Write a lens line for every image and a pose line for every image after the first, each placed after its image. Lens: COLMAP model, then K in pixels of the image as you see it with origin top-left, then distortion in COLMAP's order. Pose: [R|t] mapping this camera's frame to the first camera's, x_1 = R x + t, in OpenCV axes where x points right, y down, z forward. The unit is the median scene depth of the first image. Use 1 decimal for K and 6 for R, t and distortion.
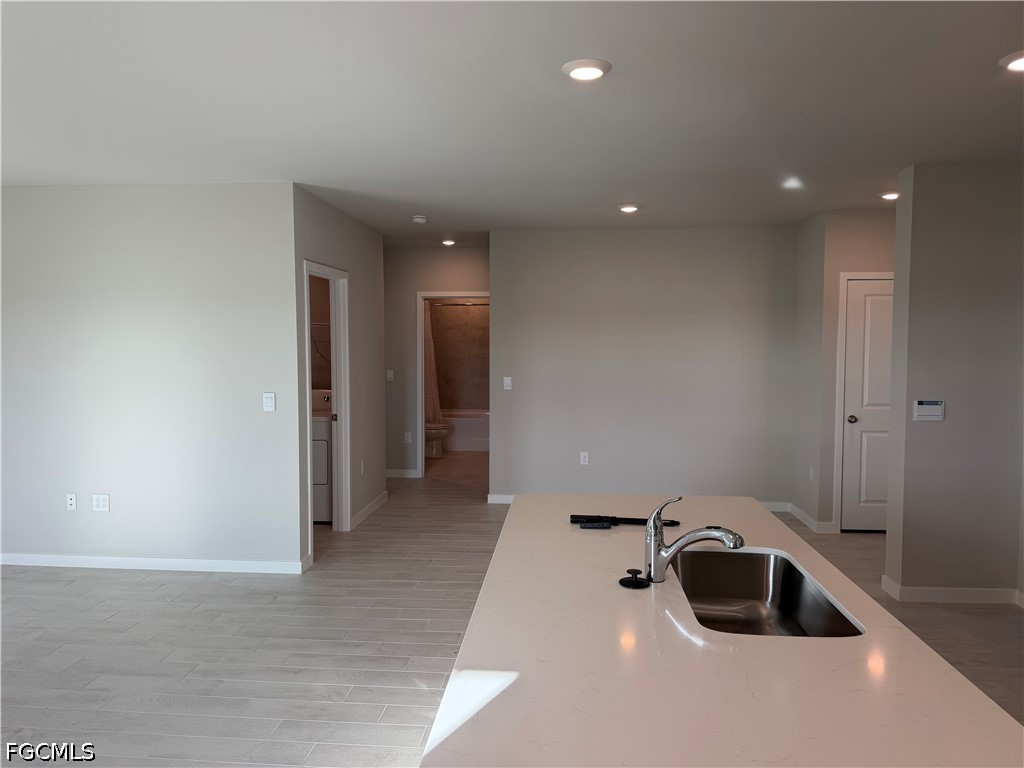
lens RADIAL K [[714.8, 0, 517.7], [0, 714.8, 381.7], [0, 0, 1]] dist [0.091807, -0.109816]
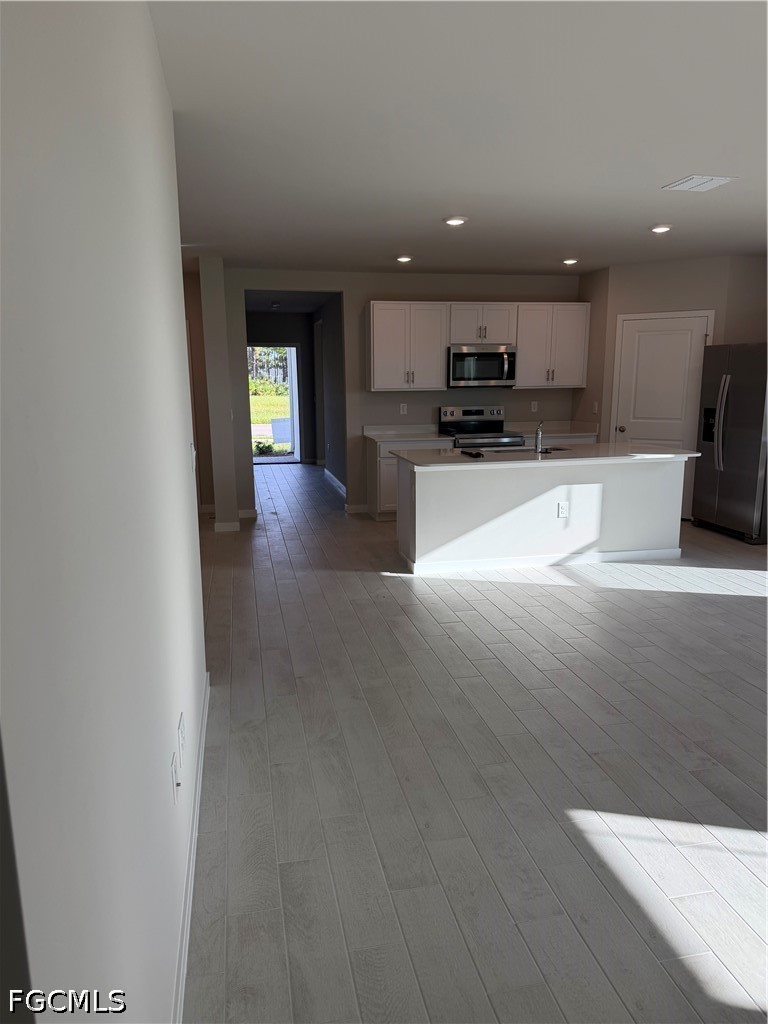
lens RADIAL K [[714.8, 0, 385.5], [0, 714.8, 517.4], [0, 0, 1]] dist [0.091807, -0.109816]
pose [[-0.287462, -0.182456, 0.940253, -1.055877], [0.061255, 0.976176, 0.208155, -0.047052], [-0.955831, 0.117432, -0.269437, 1.052275]]
